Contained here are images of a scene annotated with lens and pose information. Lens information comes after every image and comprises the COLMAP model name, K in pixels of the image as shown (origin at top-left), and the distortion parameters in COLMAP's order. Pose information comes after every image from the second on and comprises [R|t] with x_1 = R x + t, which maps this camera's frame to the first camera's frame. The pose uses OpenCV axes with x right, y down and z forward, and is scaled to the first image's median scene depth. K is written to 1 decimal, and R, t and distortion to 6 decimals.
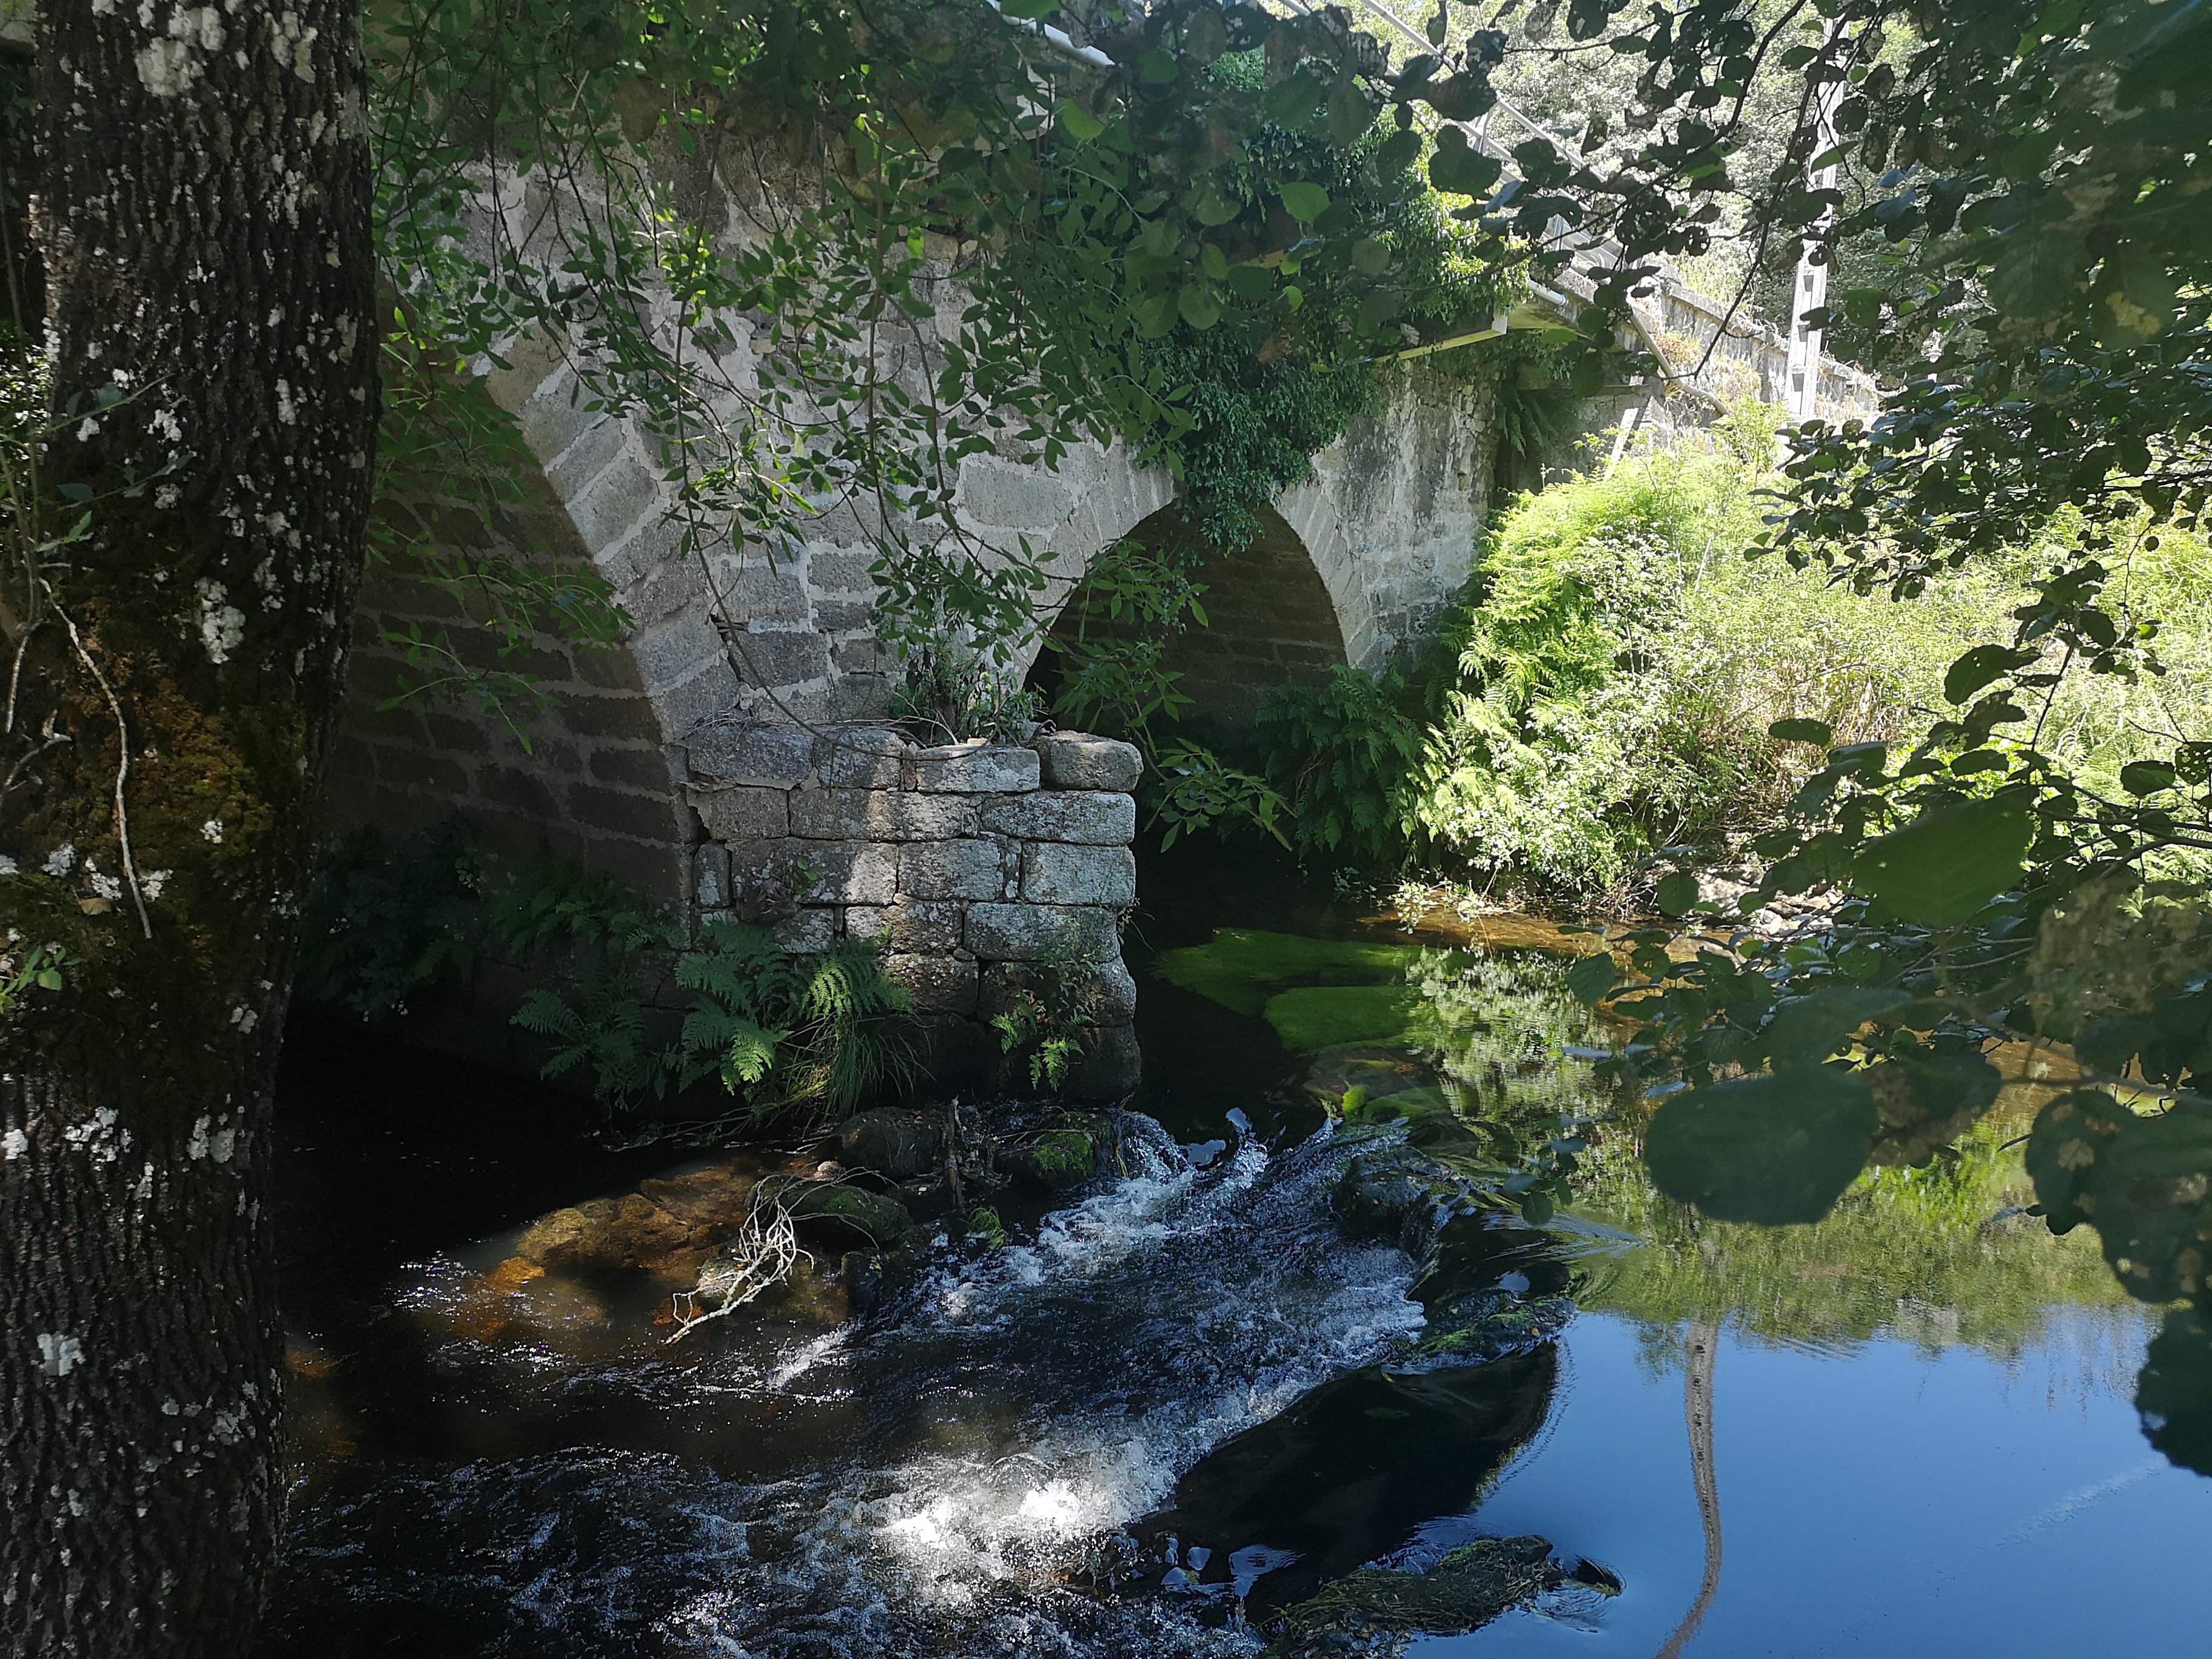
lens RADIAL K [[1728.7, 0, 1112.1], [0, 1728.7, 836.6], [0, 0, 1]] dist [0.075376, -0.054485]
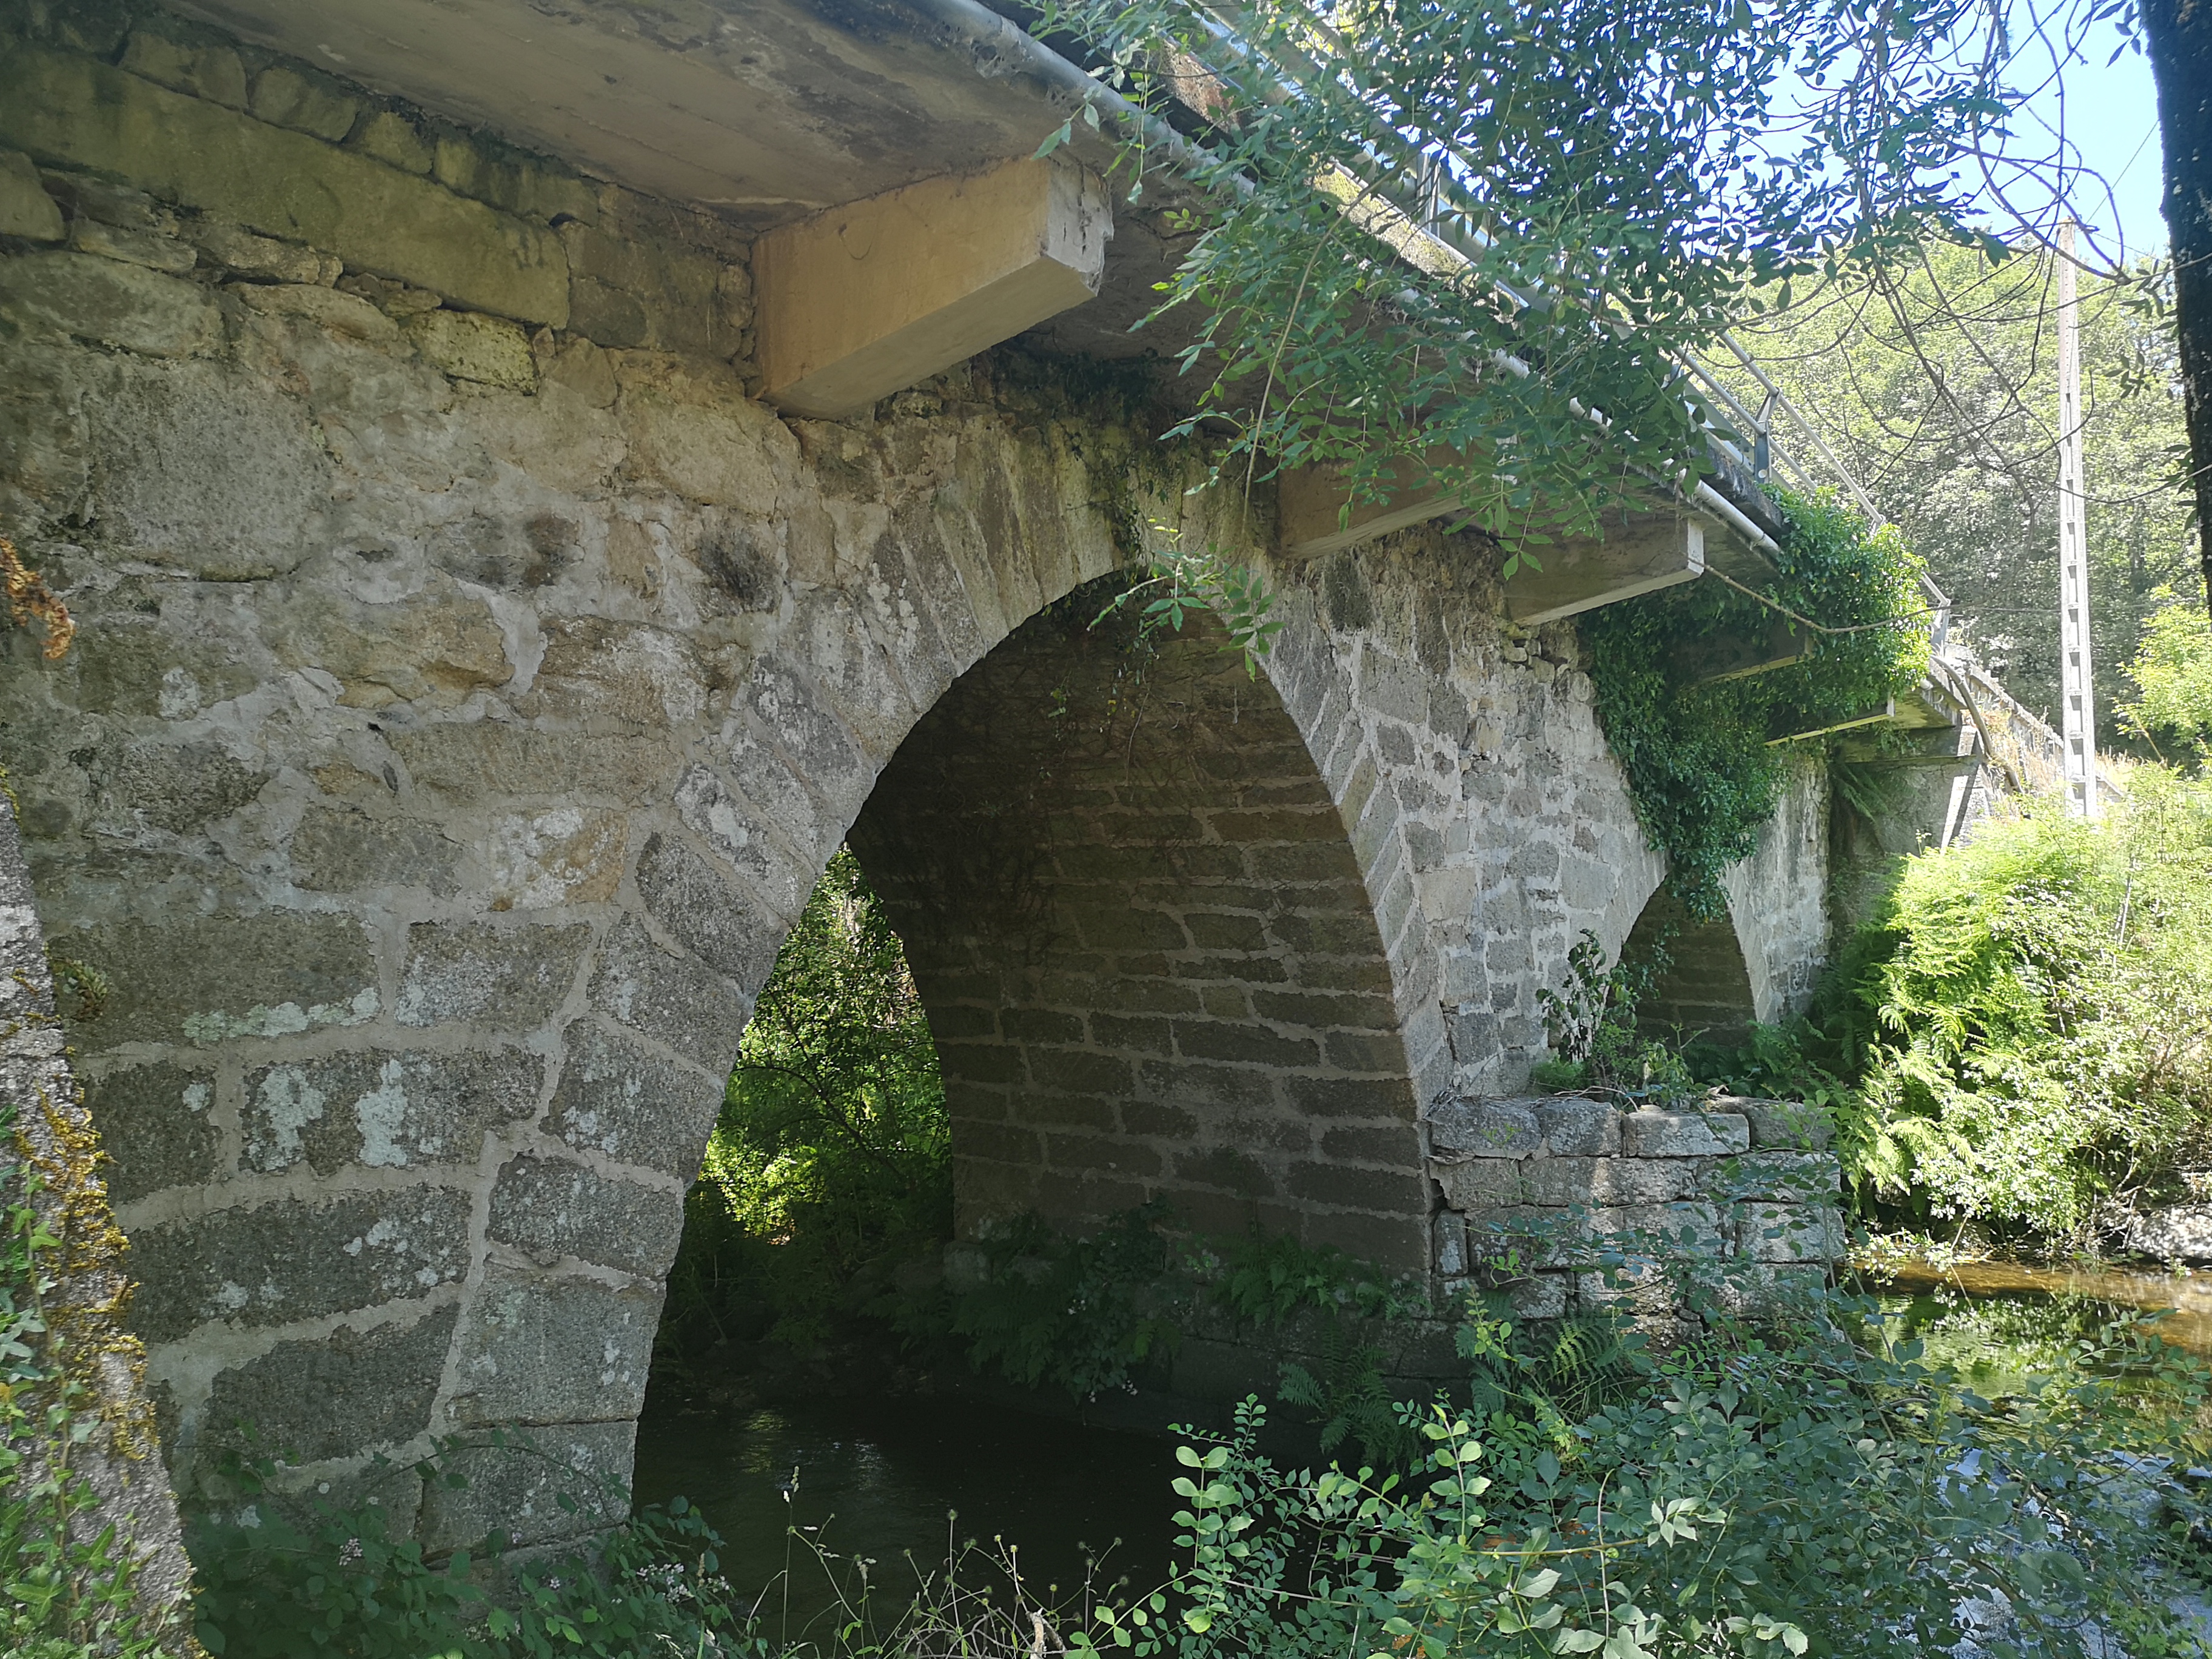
lens RADIAL K [[1728.7, 0, 1096.8], [0, 1728.7, 831.3], [0, 0, 1]] dist [0.075376, -0.054485]
pose [[0.999165, -0.040040, 0.008083, -0.422073], [0.040844, 0.976764, -0.210388, -0.009011], [0.000529, 0.210542, 0.977585, -0.094050]]
